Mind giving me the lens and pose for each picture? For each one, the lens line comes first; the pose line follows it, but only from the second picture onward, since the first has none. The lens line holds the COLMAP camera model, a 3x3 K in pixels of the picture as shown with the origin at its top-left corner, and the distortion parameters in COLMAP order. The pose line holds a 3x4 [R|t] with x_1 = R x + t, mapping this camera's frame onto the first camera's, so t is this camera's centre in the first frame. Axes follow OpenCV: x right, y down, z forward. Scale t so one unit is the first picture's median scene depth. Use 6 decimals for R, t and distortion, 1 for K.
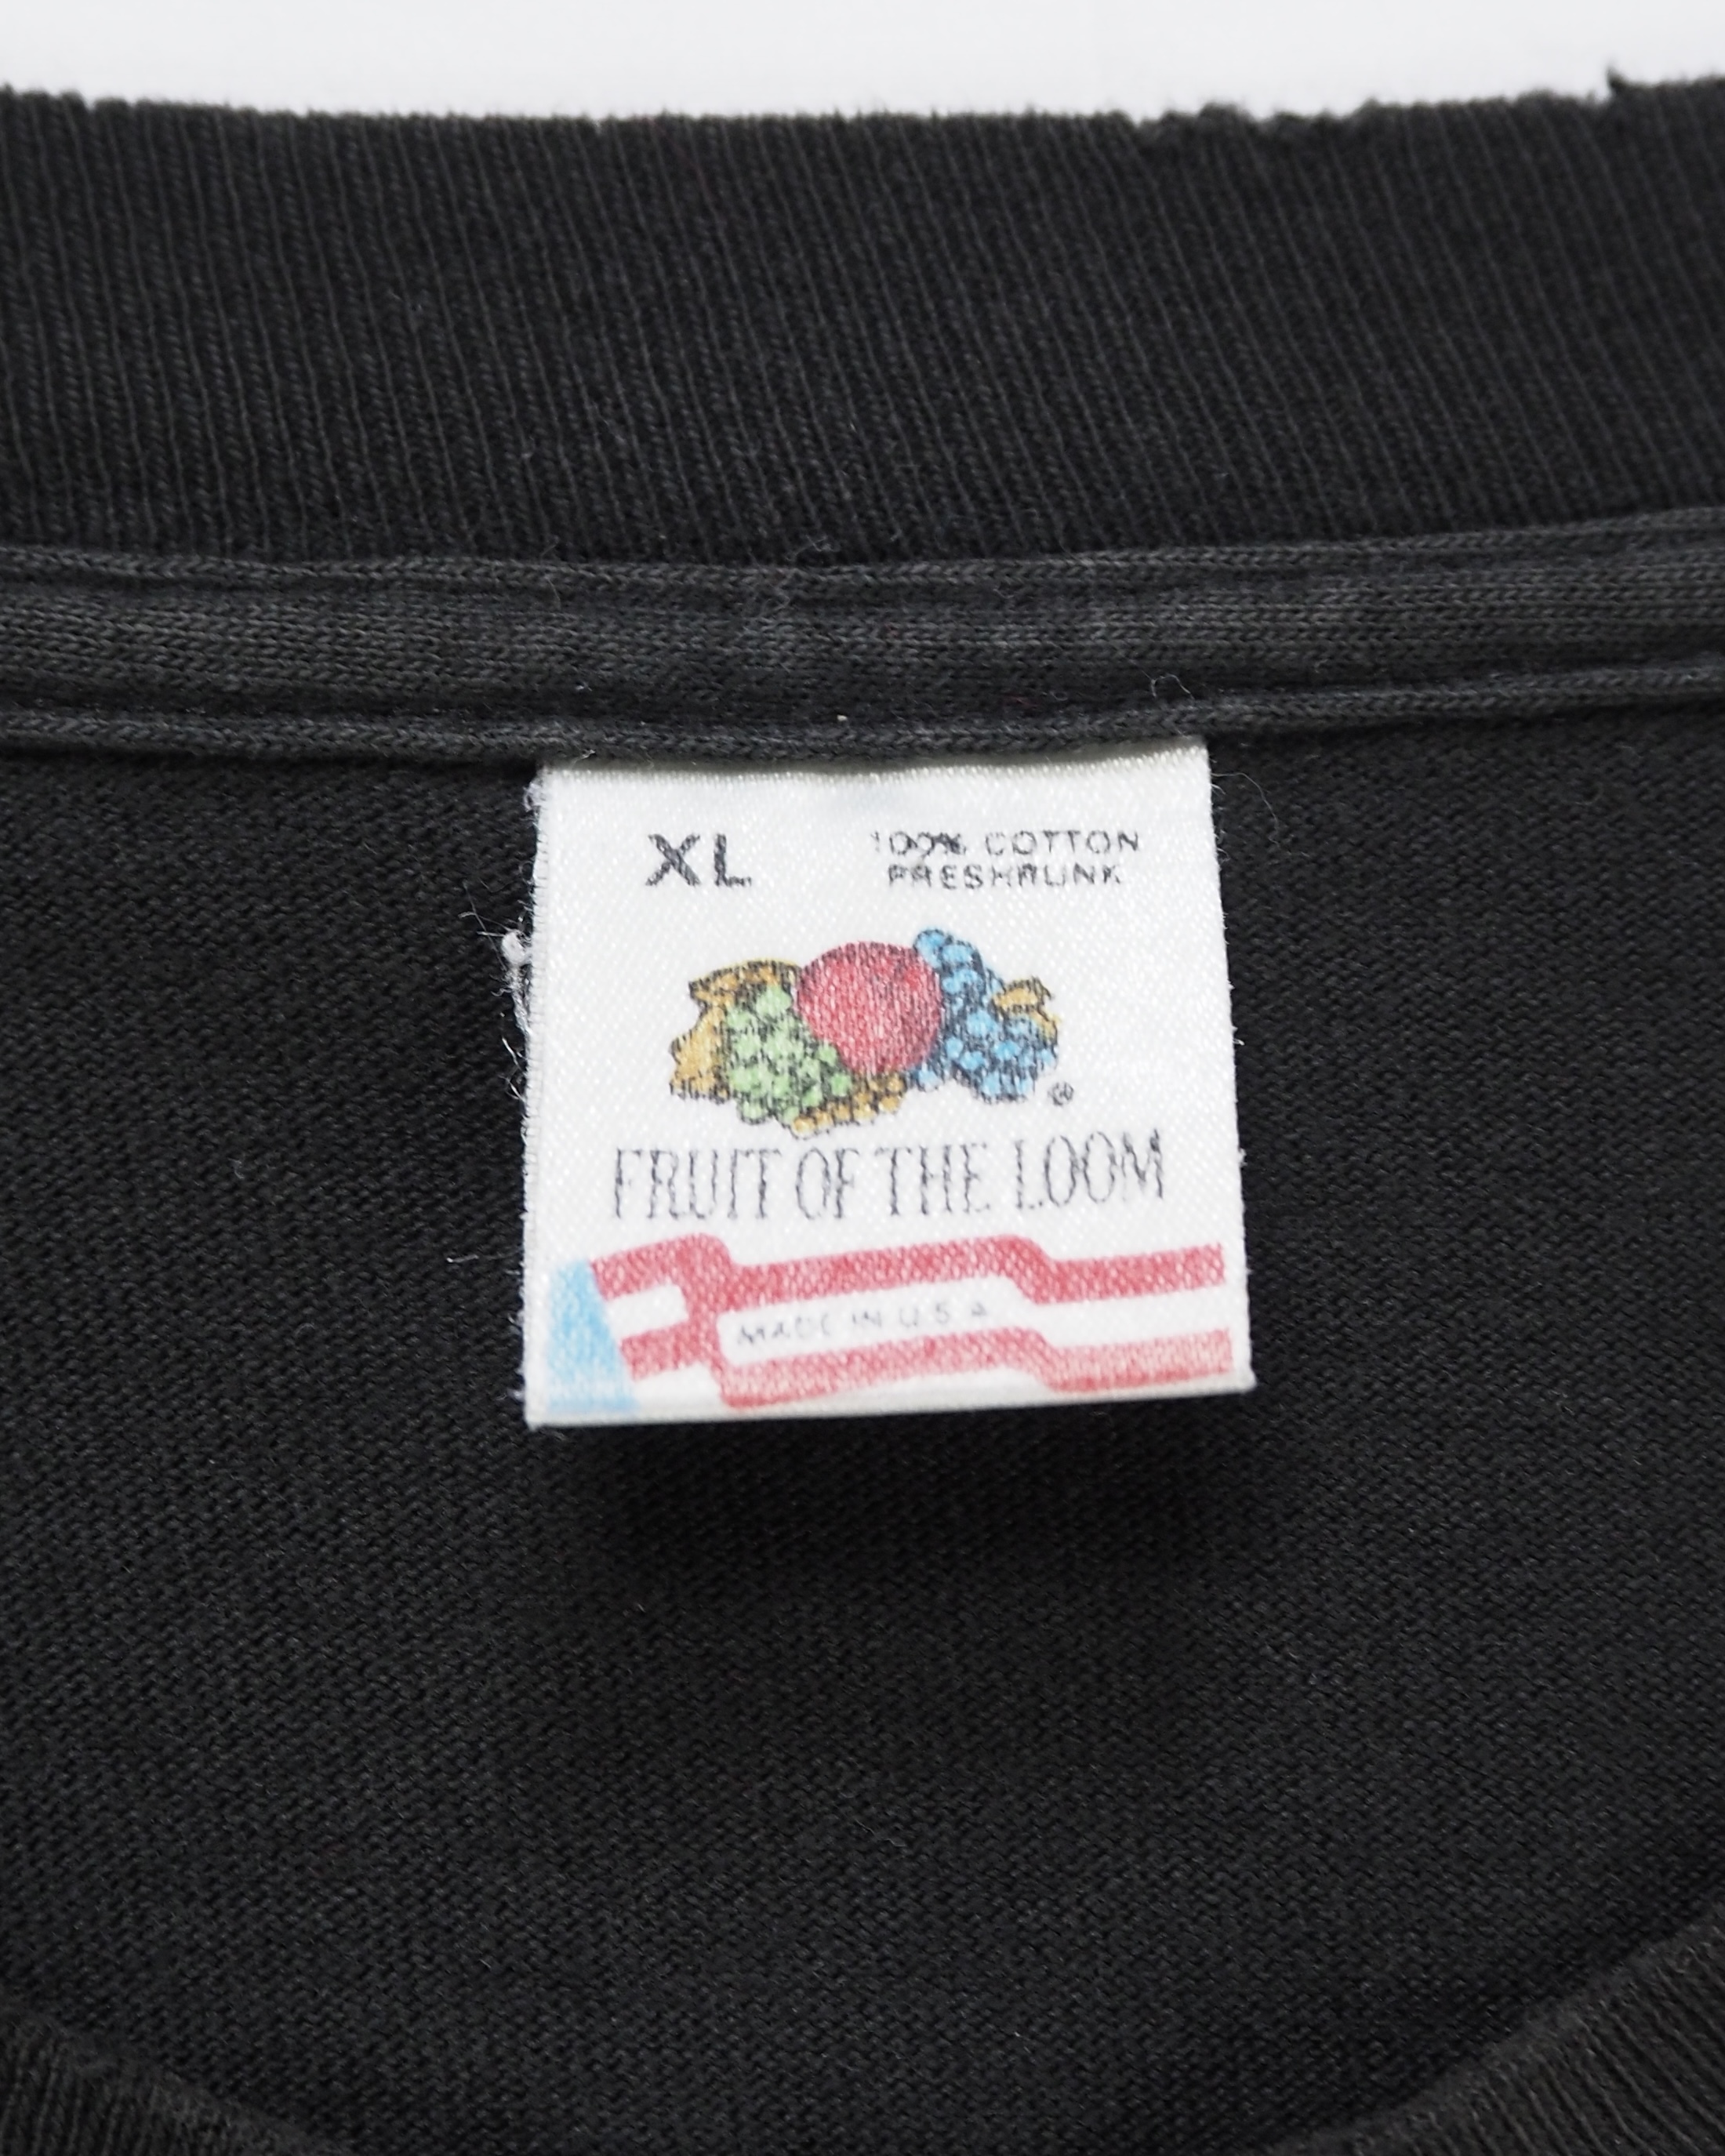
lens RADIAL K [[3290.0, 0, 884.8], [0, 3290.0, 1075.9], [0, 0, 1]] dist [-0.004266, 0.000000]
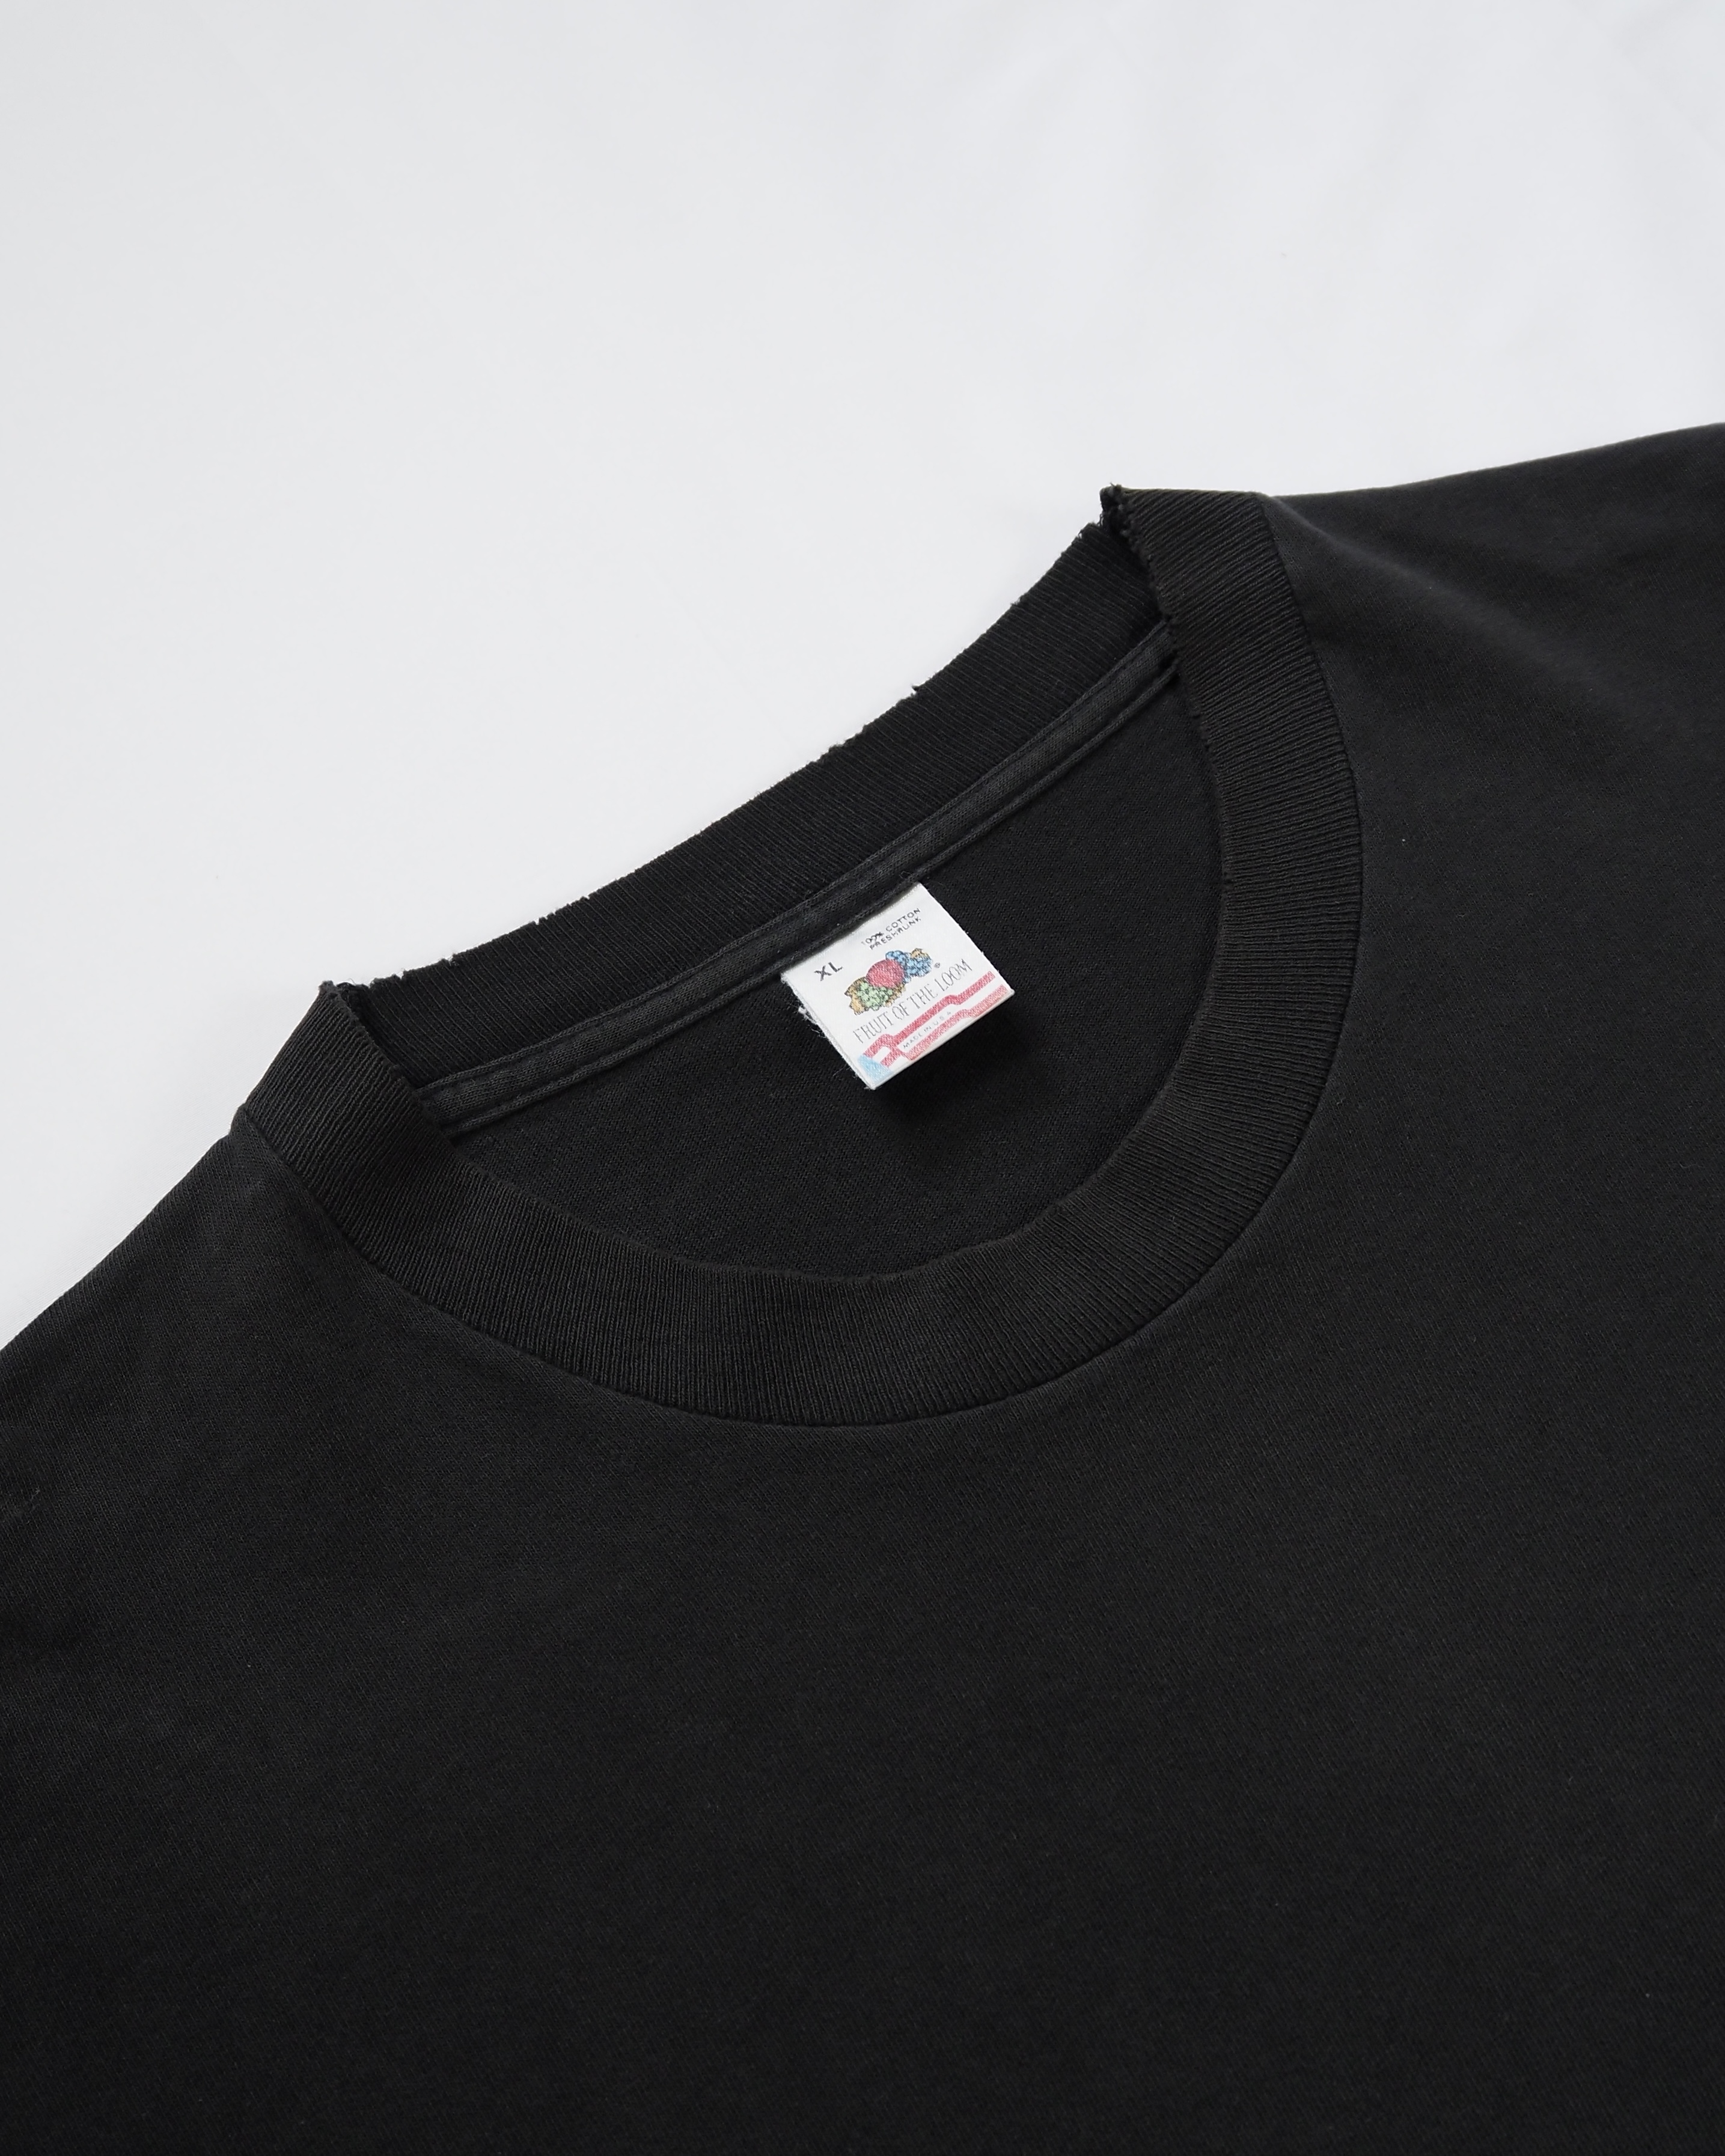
lens RADIAL K [[2820.2, 0, 878.8], [0, 2820.2, 1078.4], [0, 0, 1]] dist [-0.031620, 0.000000]
pose [[0.840791, -0.528540, 0.117114, -0.470112], [0.540906, 0.829043, -0.141802, 0.554341], [-0.022144, 0.182574, 0.982943, -2.302070]]
